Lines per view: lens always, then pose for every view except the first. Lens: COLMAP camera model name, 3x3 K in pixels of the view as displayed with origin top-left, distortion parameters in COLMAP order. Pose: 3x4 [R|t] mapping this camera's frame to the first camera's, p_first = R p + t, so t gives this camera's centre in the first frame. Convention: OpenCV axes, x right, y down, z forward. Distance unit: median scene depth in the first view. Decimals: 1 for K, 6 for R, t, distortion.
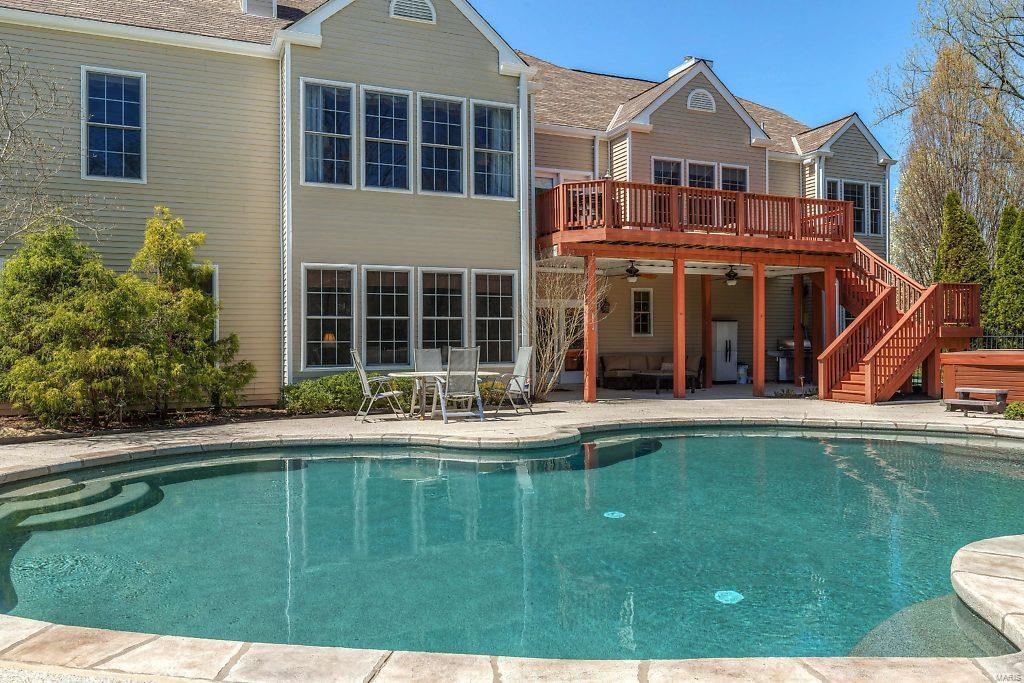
lens RADIAL K [[781.5, 0, 512.0], [0, 781.5, 341.5], [0, 0, 1]] dist [0.006124, 0.000834]
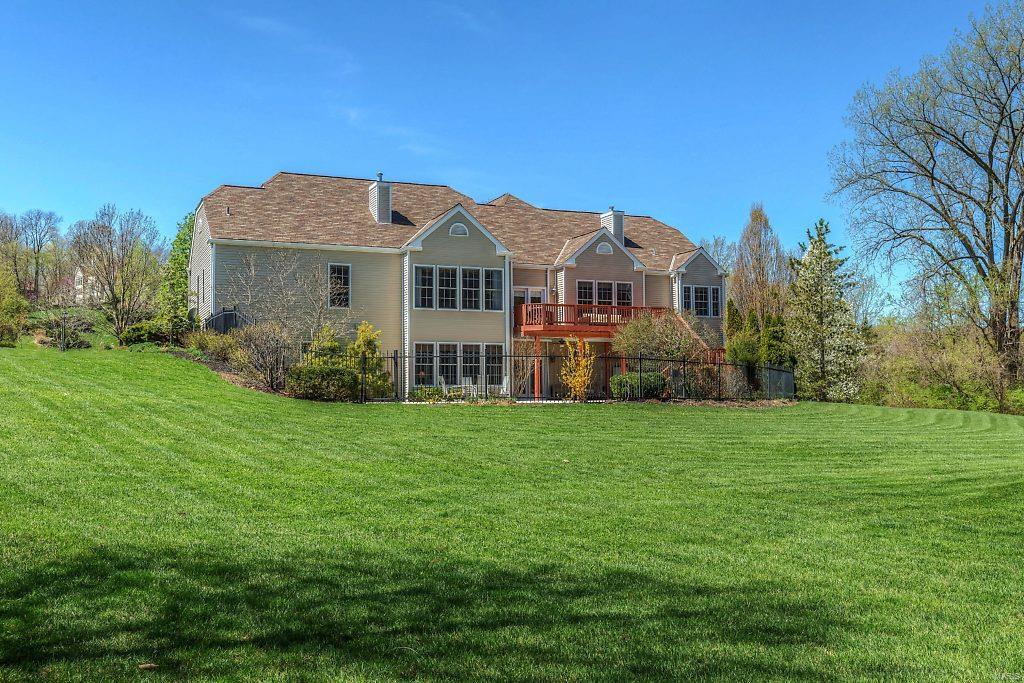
lens RADIAL K [[1137.2, 0, 511.8], [0, 1137.2, 412.3], [0, 0, 1]] dist [0.001666, -0.001906]
pose [[0.999979, 0.000969, -0.006345, 0.050546], [-0.000909, 0.999954, 0.009542, 0.077422], [0.006354, -0.009536, 0.999934, -2.307409]]
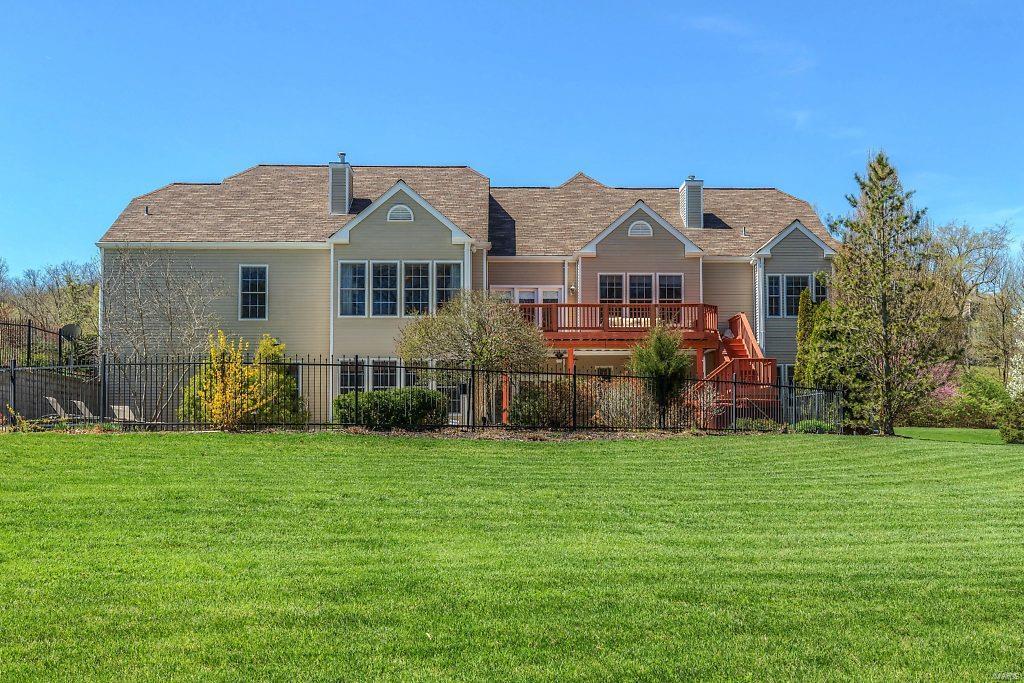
lens RADIAL K [[1137.2, 0, 511.8], [0, 1137.2, 412.3], [0, 0, 1]] dist [0.001666, -0.001906]
pose [[0.921385, -0.006014, -0.388604, 1.088194], [-0.002043, 0.999791, -0.020318, 0.076390], [0.388645, 0.019514, 0.921181, -1.251784]]
